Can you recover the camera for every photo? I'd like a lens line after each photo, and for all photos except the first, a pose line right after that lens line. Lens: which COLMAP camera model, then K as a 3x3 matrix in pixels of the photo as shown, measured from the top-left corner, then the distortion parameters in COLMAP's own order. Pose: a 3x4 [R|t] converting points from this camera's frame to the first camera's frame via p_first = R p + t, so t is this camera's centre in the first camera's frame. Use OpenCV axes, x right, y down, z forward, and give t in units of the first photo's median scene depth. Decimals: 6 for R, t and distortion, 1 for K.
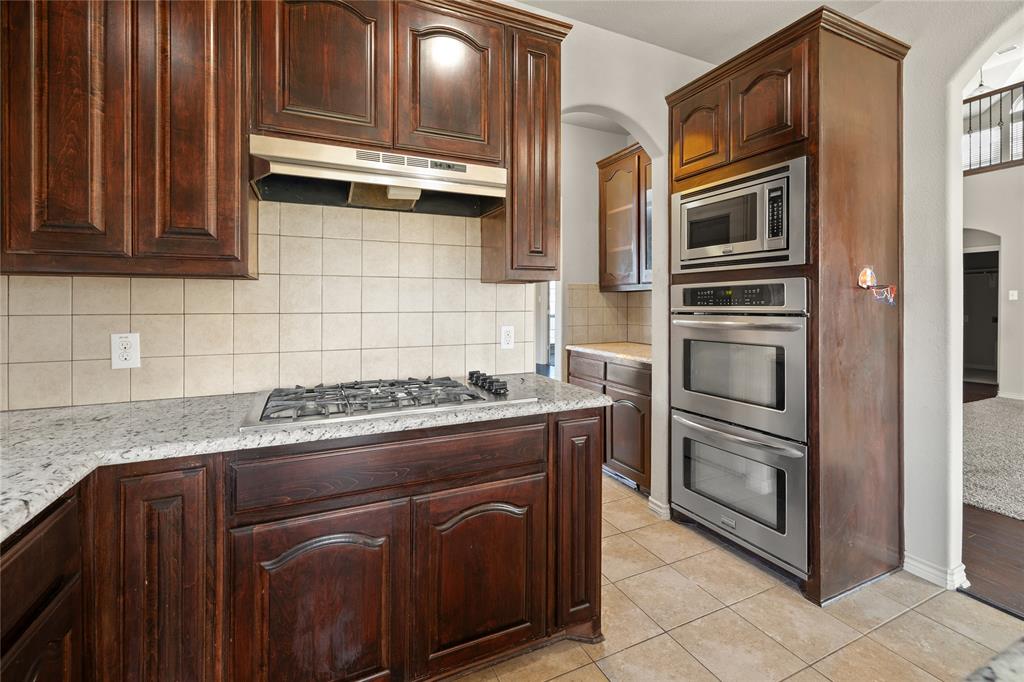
lens RADIAL K [[443.6, 0, 508.9], [0, 443.6, 306.1], [0, 0, 1]] dist [0.003082, 0.000475]
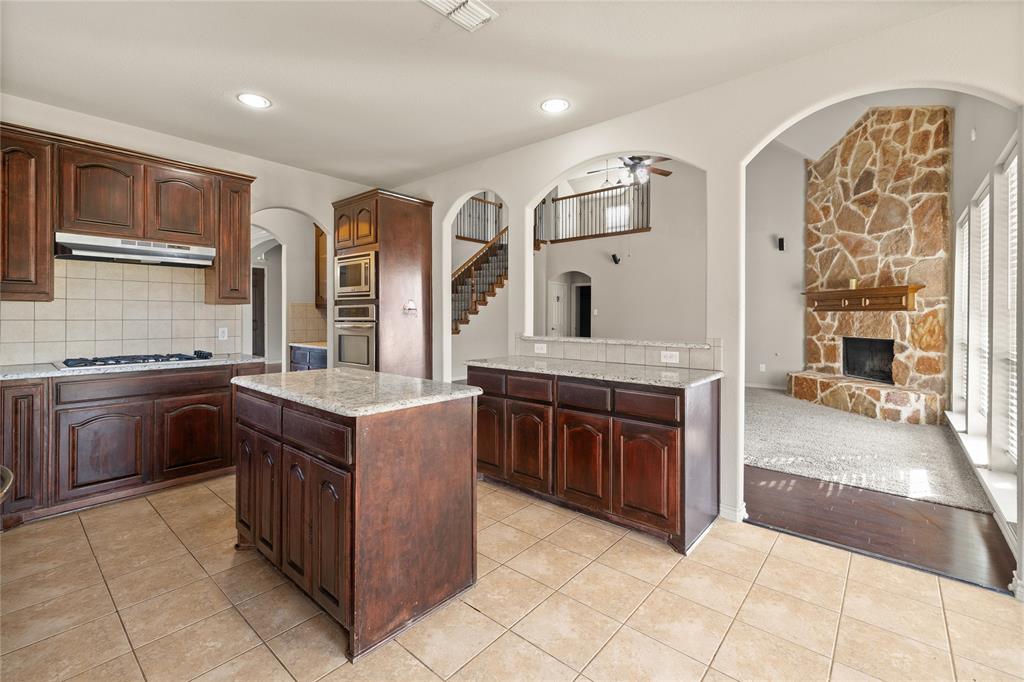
lens RADIAL K [[443.6, 0, 510.8], [0, 443.6, 320.5], [0, 0, 1]] dist [0.003082, 0.000475]
pose [[0.911495, 0.001530, 0.411308, 0.360805], [-0.004269, 0.999974, 0.005741, -0.000080], [-0.411289, -0.006989, 0.911478, -1.292639]]
